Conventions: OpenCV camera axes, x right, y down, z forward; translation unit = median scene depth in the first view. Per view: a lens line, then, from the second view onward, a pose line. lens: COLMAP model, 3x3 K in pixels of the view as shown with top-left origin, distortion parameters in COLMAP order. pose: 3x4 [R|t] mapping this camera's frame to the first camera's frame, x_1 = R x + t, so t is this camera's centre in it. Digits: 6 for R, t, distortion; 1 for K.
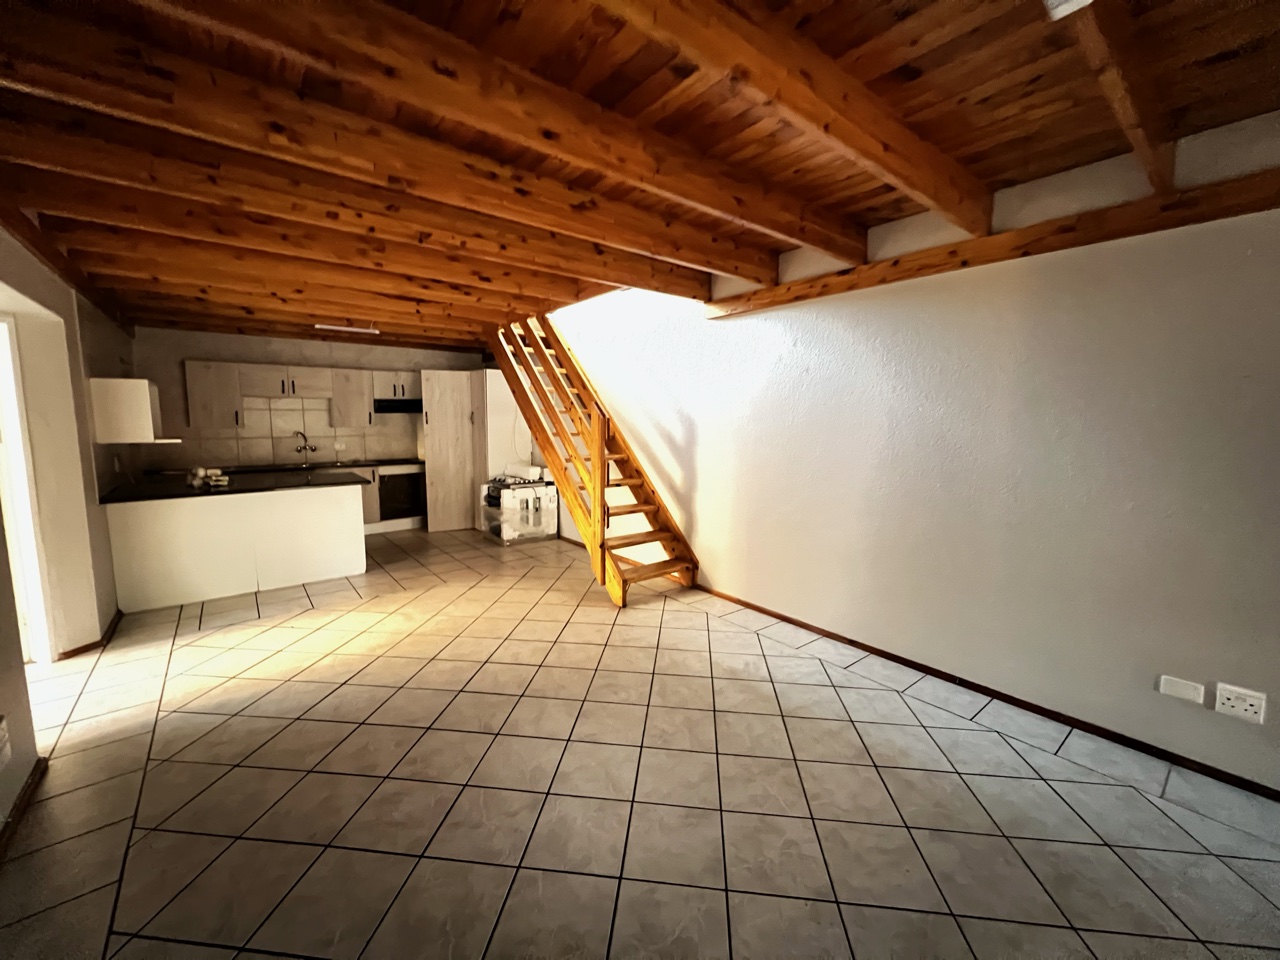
lens RADIAL K [[516.3, 0, 637.7], [0, 516.3, 471.6], [0, 0, 1]] dist [0.002097, 0.000289]
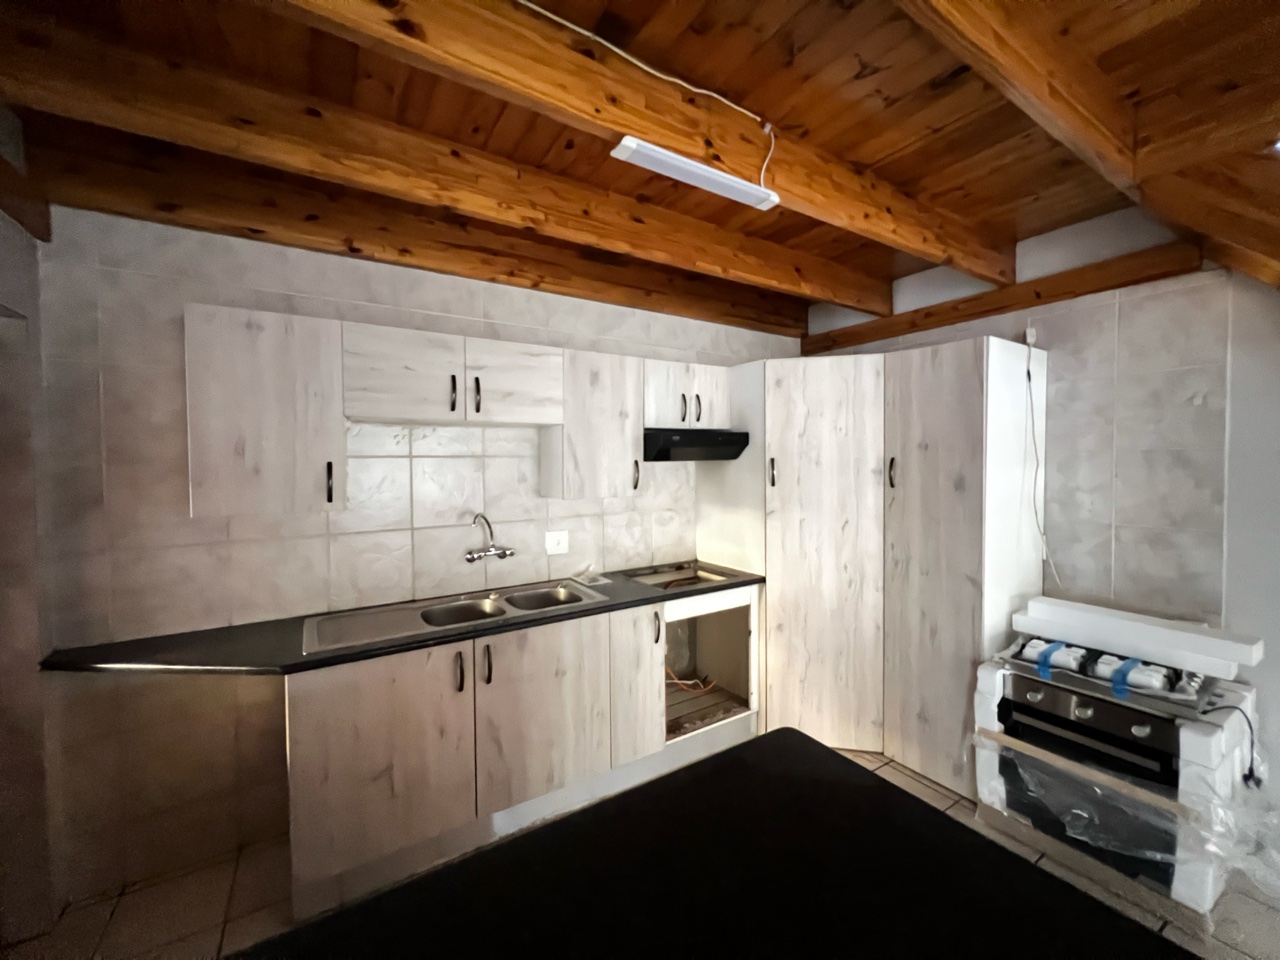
lens RADIAL K [[512.2, 0, 642.4], [0, 512.2, 482.7], [0, 0, 1]] dist [0.007986, -0.000335]
pose [[0.993842, -0.006337, -0.110621, -0.473939], [-0.001286, 0.997636, -0.068709, -0.070843], [0.110795, 0.068429, 0.991485, 0.611421]]
